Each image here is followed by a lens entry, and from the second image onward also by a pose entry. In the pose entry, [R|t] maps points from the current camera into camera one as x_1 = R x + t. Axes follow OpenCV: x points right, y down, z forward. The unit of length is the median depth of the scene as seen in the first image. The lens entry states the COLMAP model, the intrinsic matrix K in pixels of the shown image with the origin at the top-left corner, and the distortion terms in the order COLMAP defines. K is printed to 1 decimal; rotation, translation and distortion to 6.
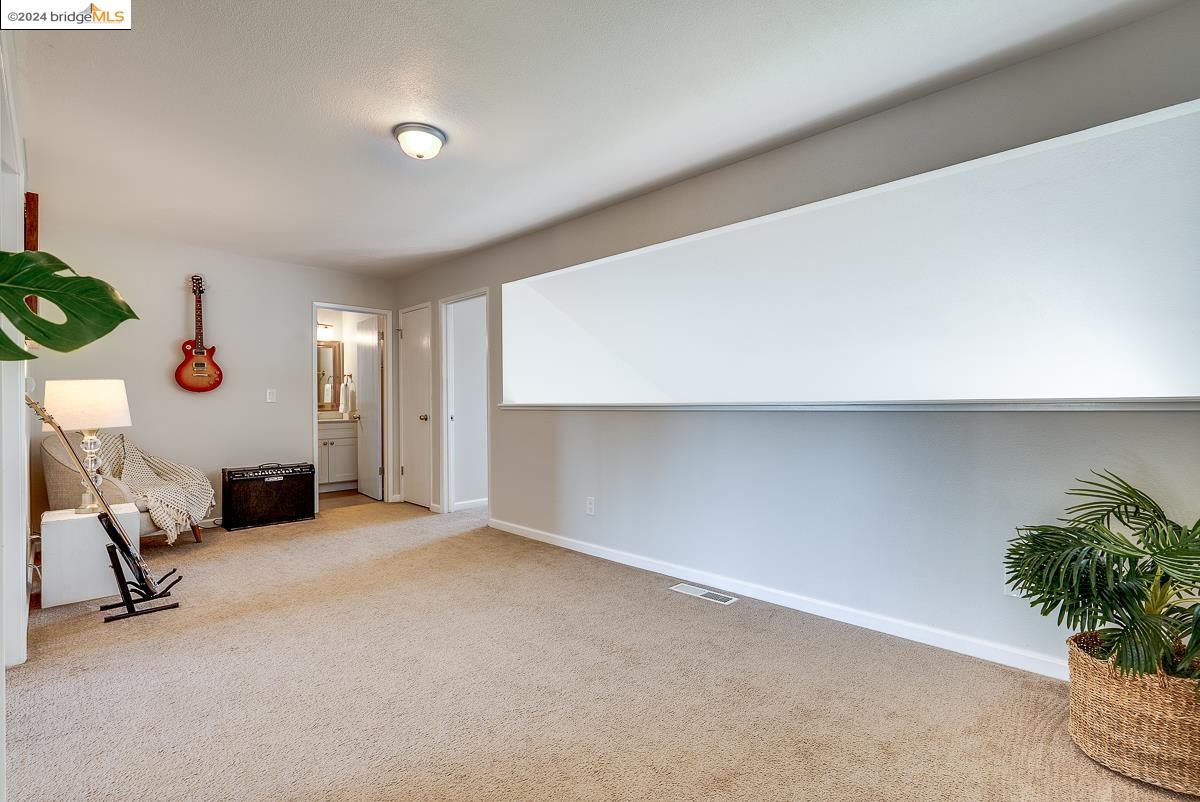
lens RADIAL K [[539.9, 0, 597.7], [0, 539.9, 402.4], [0, 0, 1]] dist [-0.000858, -0.000086]
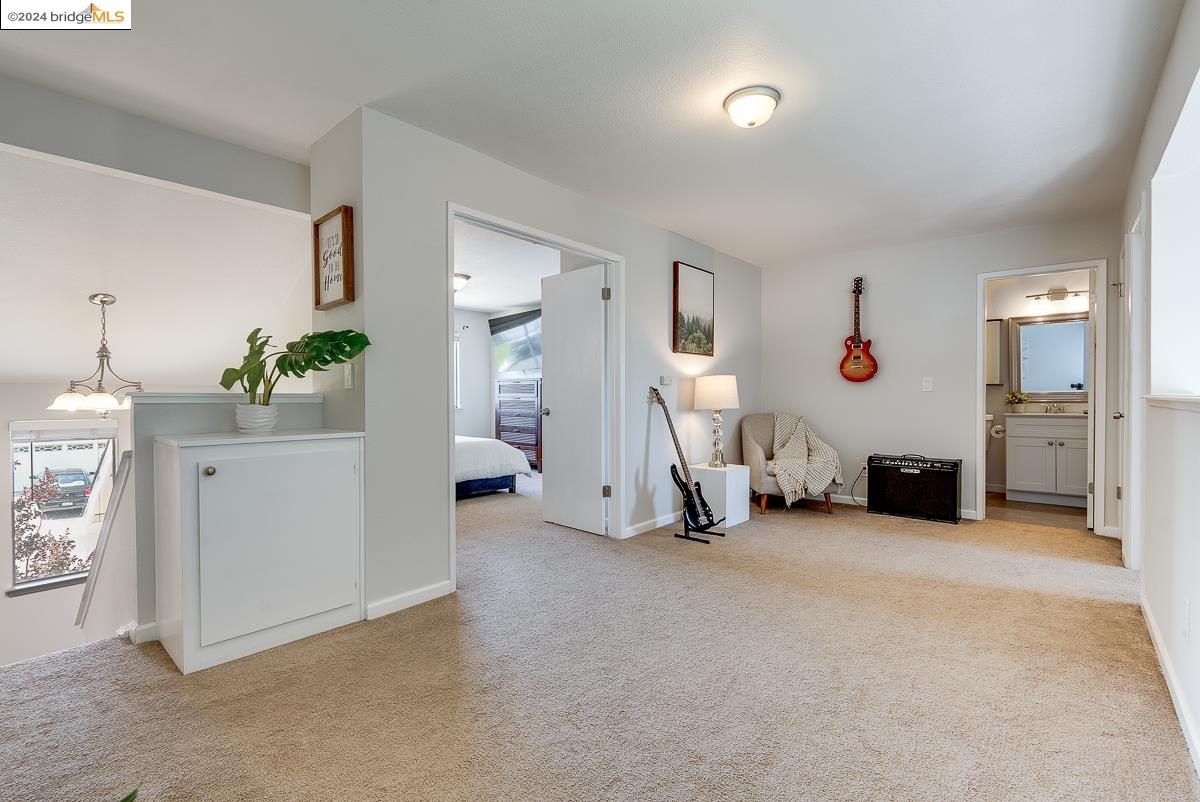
lens RADIAL K [[546.3, 0, 599.5], [0, 546.3, 399.3], [0, 0, 1]] dist [-0.000449, 0.000523]
pose [[0.069259, 0.016532, -0.997462, 0.347245], [0.000877, 0.999861, 0.016632, -0.002768], [0.997598, -0.002027, 0.069235, 0.393903]]
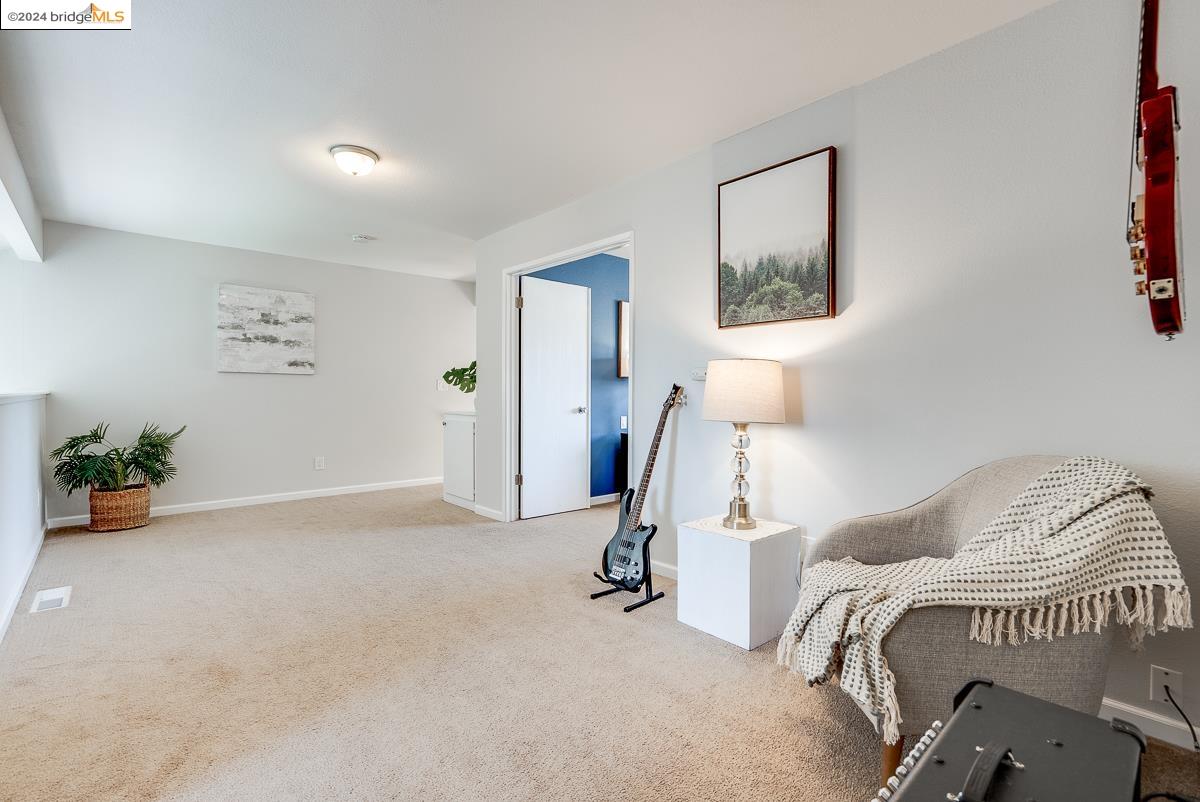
lens RADIAL K [[546.3, 0, 599.5], [0, 546.3, 399.3], [0, 0, 1]] dist [-0.000449, 0.000523]
pose [[-0.998759, 0.002469, 0.049749, -0.524236], [0.002627, 0.999992, 0.003105, 0.008003], [-0.049741, 0.003232, -0.998757, 1.237772]]
